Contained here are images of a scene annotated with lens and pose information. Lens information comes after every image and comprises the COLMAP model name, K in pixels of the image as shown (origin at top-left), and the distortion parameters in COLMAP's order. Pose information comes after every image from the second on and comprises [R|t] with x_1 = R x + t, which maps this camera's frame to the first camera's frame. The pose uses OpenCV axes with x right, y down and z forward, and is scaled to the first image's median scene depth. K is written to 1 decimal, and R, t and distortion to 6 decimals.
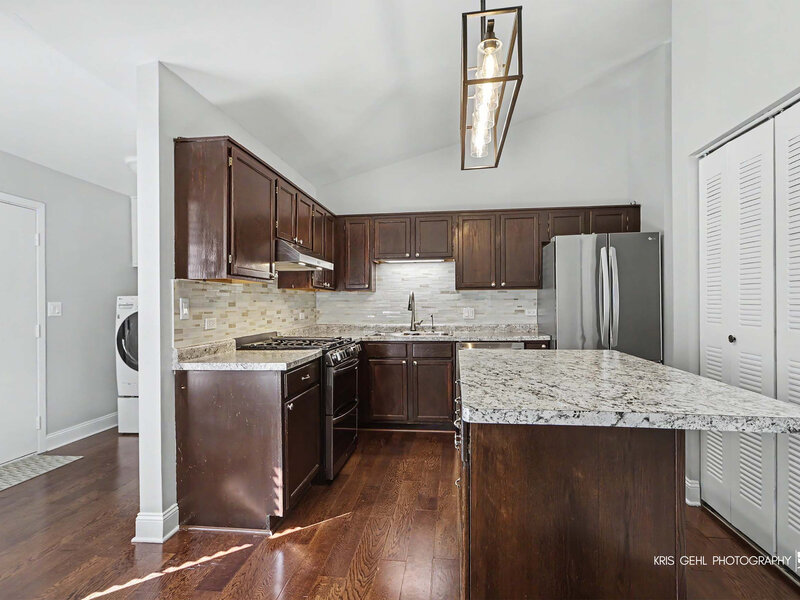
lens RADIAL K [[428.9, 0, 403.8], [0, 428.9, 306.0], [0, 0, 1]] dist [-0.002206, -0.000376]
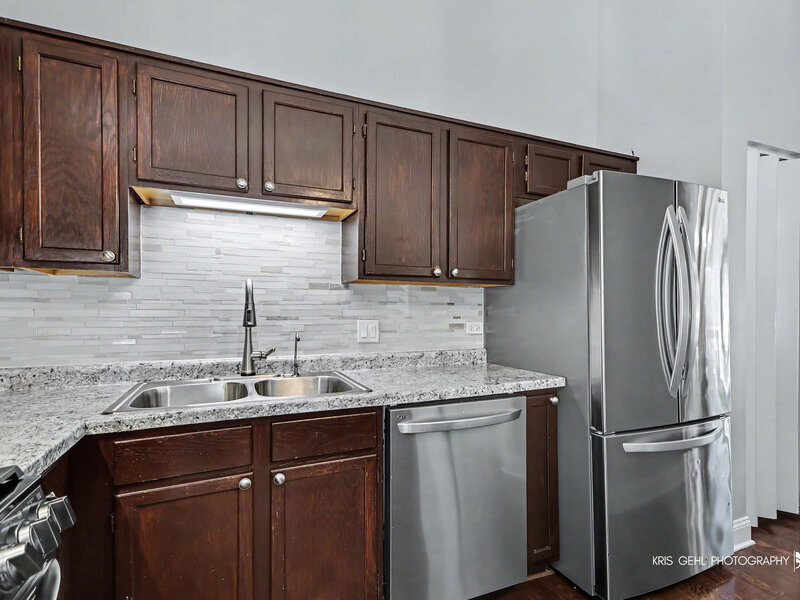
lens RADIAL K [[417.5, 0, 411.7], [0, 417.5, 315.6], [0, 0, 1]] dist [0.021981, 0.000419]
pose [[0.863109, 0.005576, 0.504986, -0.047244], [-0.007332, 0.999972, 0.001490, -0.001496], [-0.504964, -0.004989, 0.863126, 0.570911]]
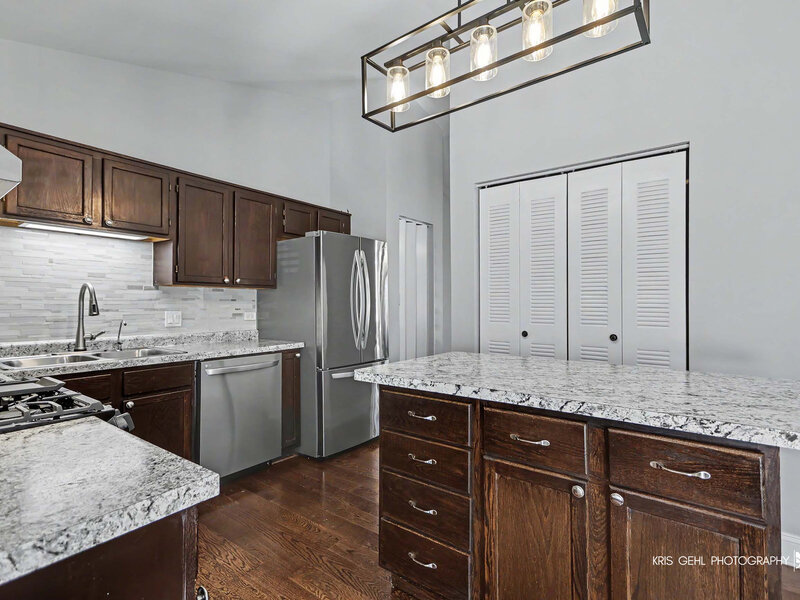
lens RADIAL K [[411.0, 0, 398.1], [0, 411.0, 297.2], [0, 0, 1]] dist [0.003849, 0.000451]
pose [[0.509383, 0.026765, 0.860124, -0.244463], [-0.000630, 0.999528, -0.030730, 0.002174], [-0.860540, 0.015112, 0.509159, 0.342851]]
